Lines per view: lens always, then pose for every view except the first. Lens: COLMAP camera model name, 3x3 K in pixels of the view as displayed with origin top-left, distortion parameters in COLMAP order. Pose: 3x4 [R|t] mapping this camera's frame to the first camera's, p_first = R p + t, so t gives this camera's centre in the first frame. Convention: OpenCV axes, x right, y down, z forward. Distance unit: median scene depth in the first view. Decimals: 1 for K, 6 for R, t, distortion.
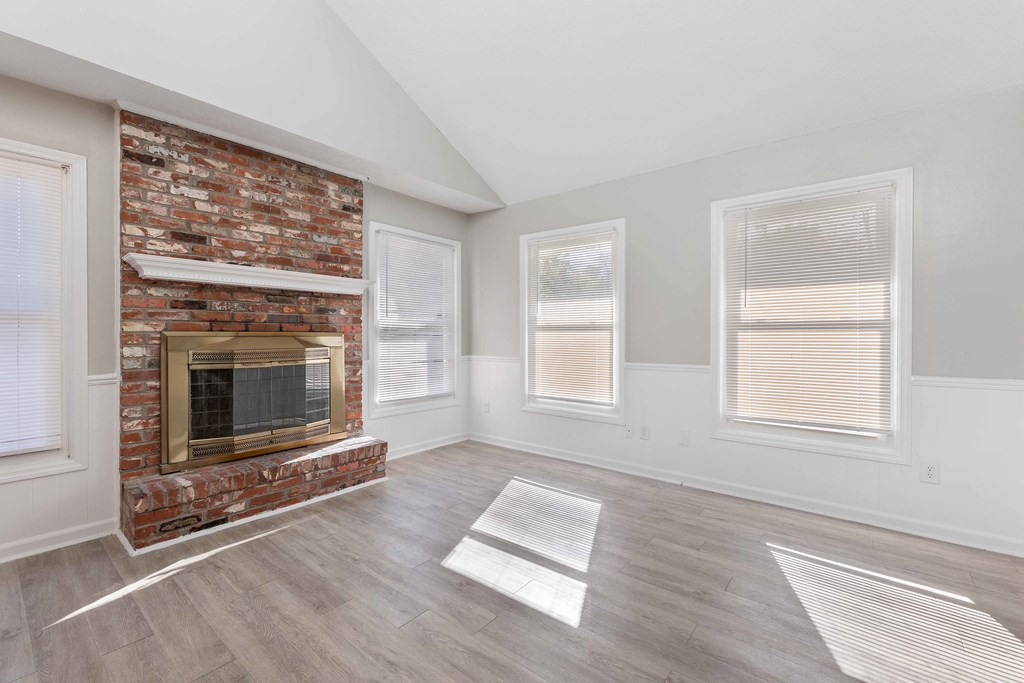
lens RADIAL K [[437.3, 0, 514.5], [0, 437.3, 337.2], [0, 0, 1]] dist [-0.003990, 0.000222]
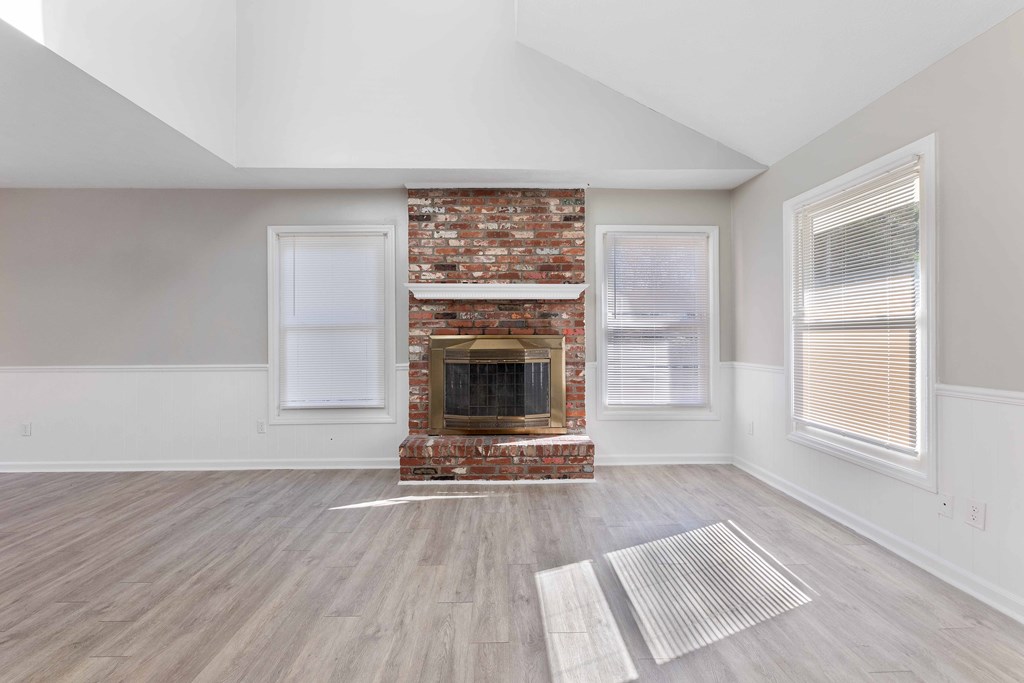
lens RADIAL K [[437.3, 0, 515.6], [0, 437.3, 338.5], [0, 0, 1]] dist [-0.003990, 0.000222]
pose [[0.645082, -0.000324, -0.764113, 0.476875], [-0.000480, 1.000000, -0.000829, -0.002088], [0.764113, 0.000902, 0.645082, 0.292937]]
